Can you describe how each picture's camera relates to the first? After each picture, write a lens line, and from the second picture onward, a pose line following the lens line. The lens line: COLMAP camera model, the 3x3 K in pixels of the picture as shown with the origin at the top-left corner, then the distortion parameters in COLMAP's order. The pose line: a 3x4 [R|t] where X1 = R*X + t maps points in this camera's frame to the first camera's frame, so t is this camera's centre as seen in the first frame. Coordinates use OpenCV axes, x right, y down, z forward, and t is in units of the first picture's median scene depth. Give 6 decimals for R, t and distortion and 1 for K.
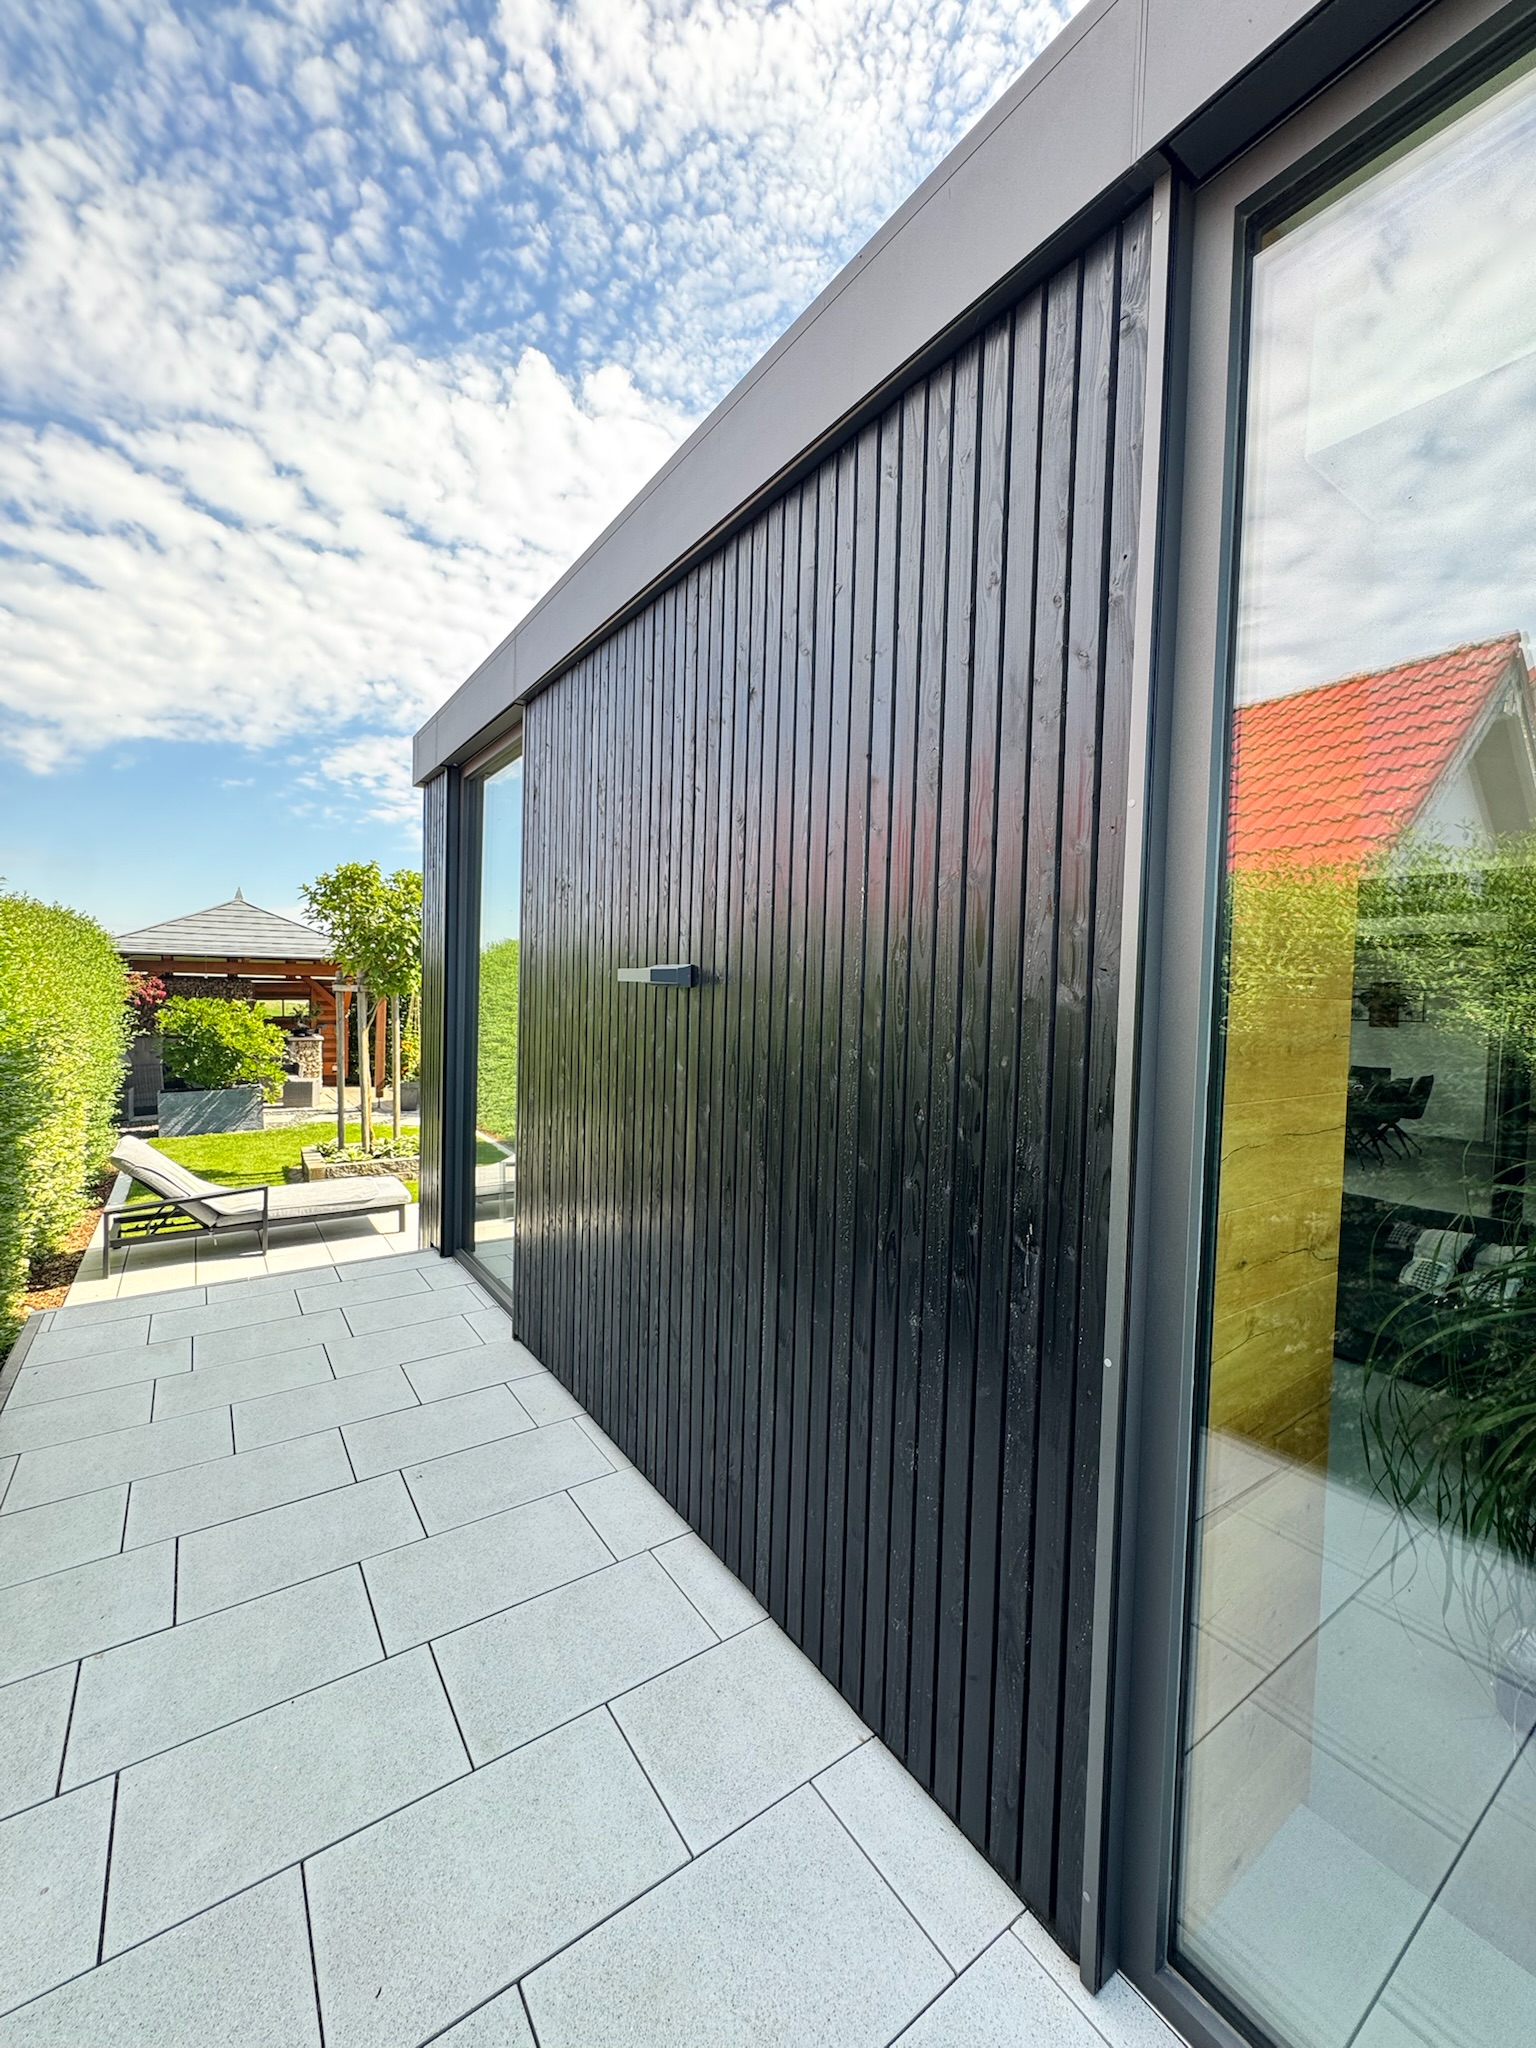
lens RADIAL K [[812.7, 0, 768.0], [0, 812.7, 1024.0], [0, 0, 1]] dist [-0.001783, 0.000087]
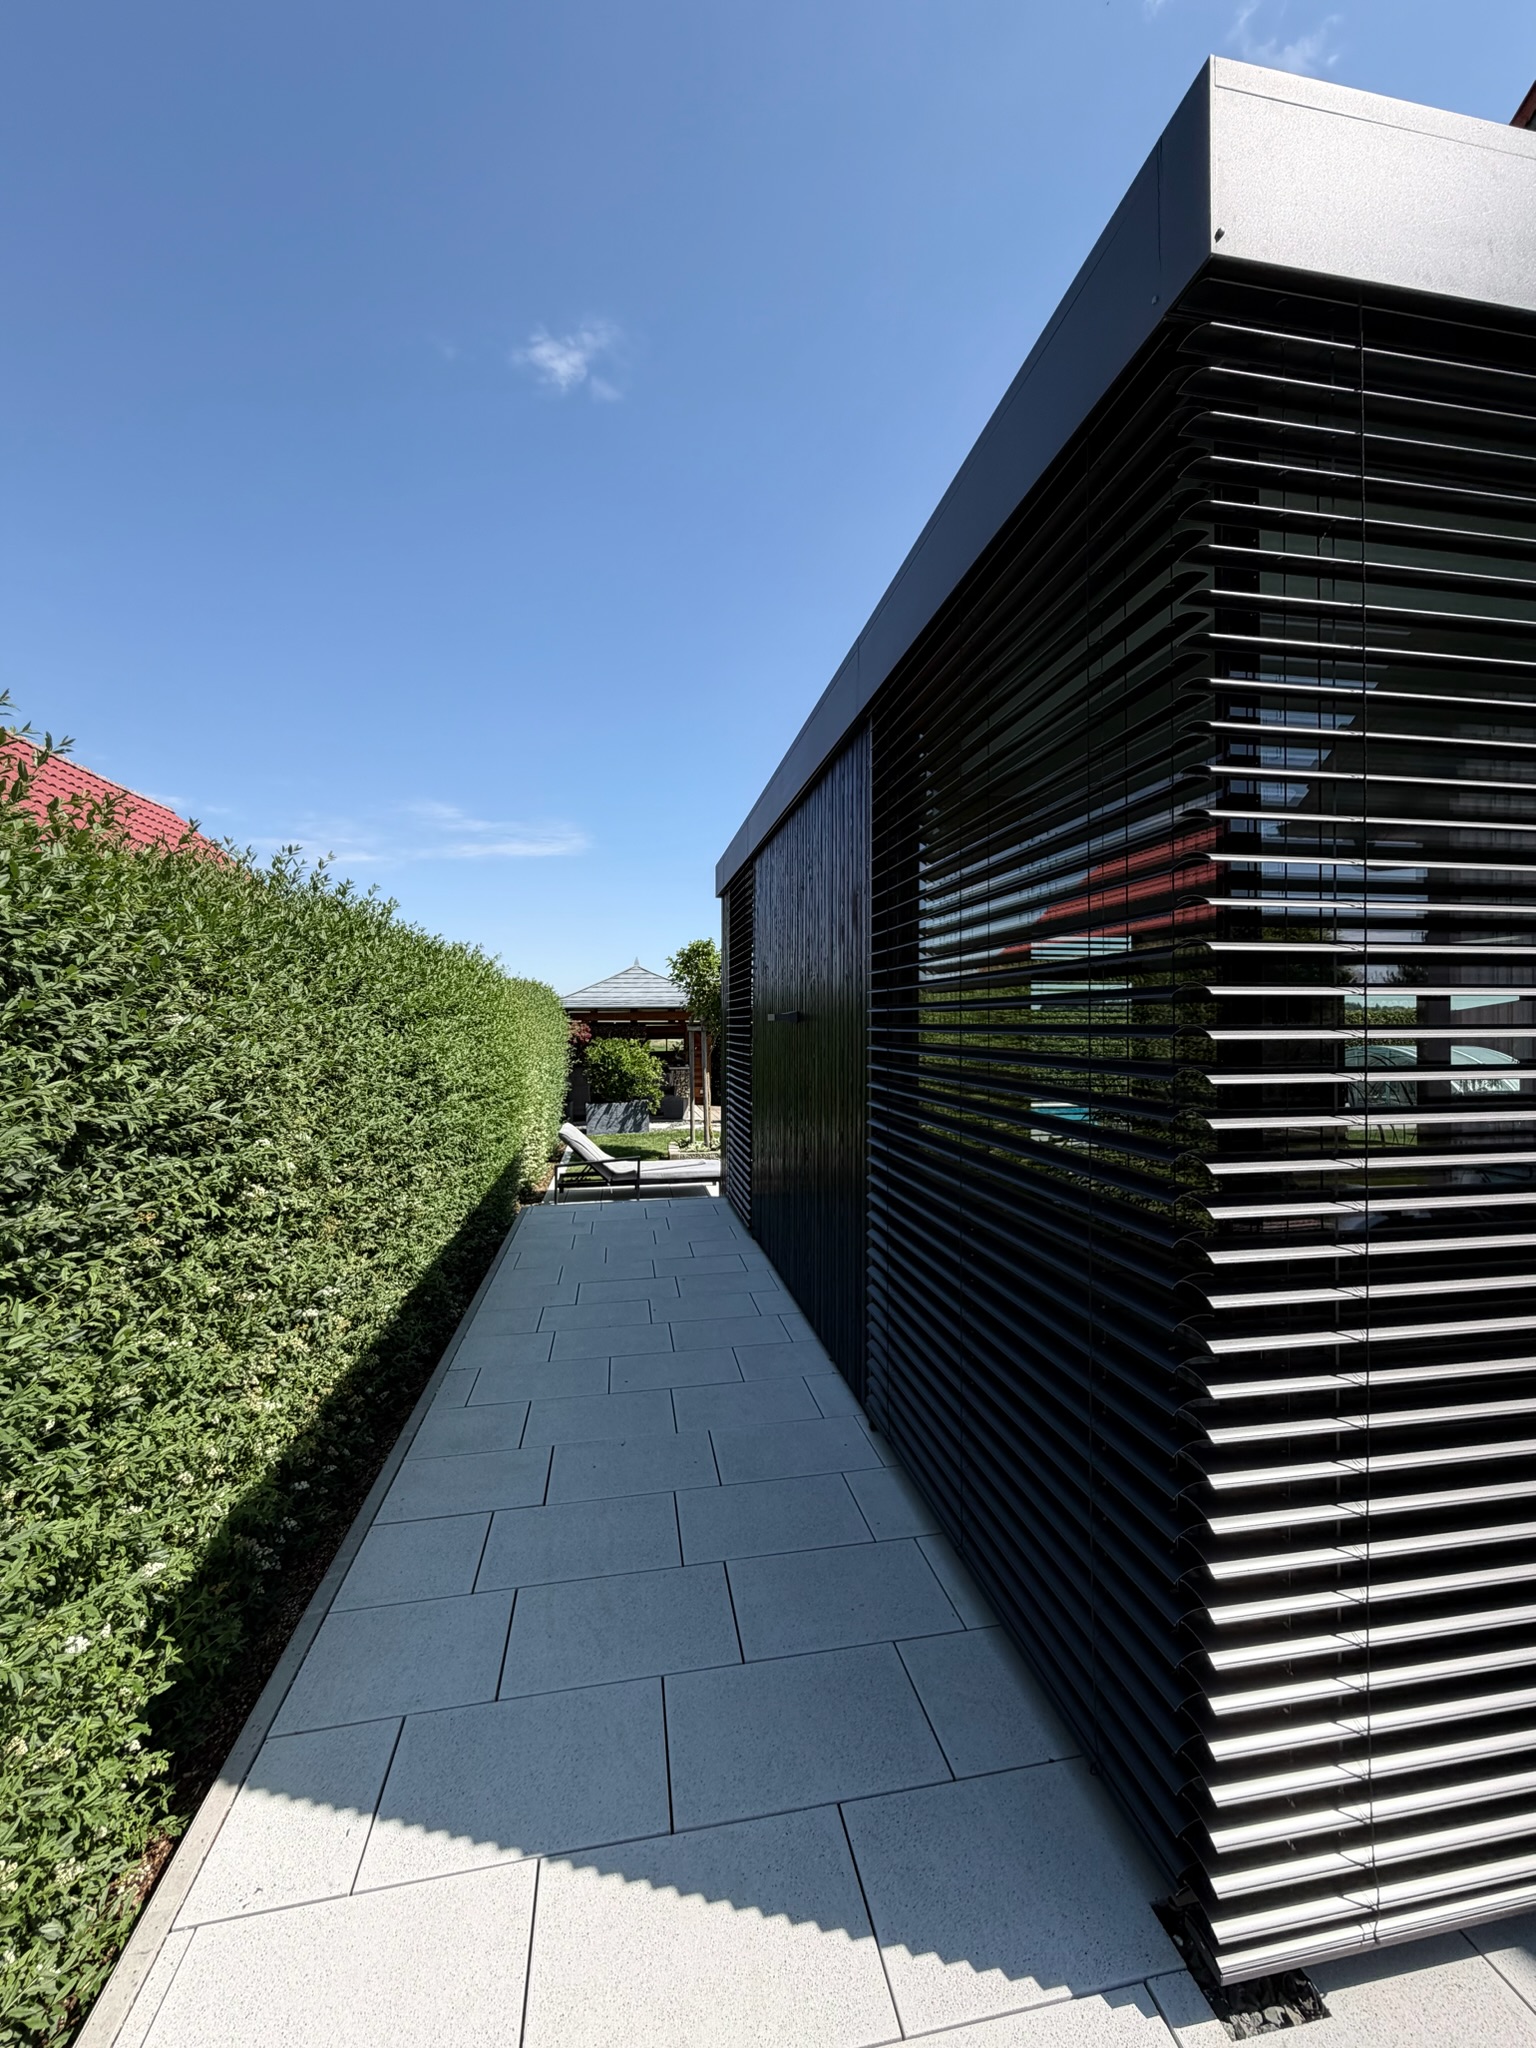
lens RADIAL K [[819.0, 0, 768.0], [0, 819.0, 1024.0], [0, 0, 1]] dist [-0.000233, 0.000131]
pose [[0.906202, -0.025026, -0.422103, 0.200877], [0.006128, 0.998919, -0.046069, 0.014346], [0.422800, 0.039161, 0.905377, -0.237988]]
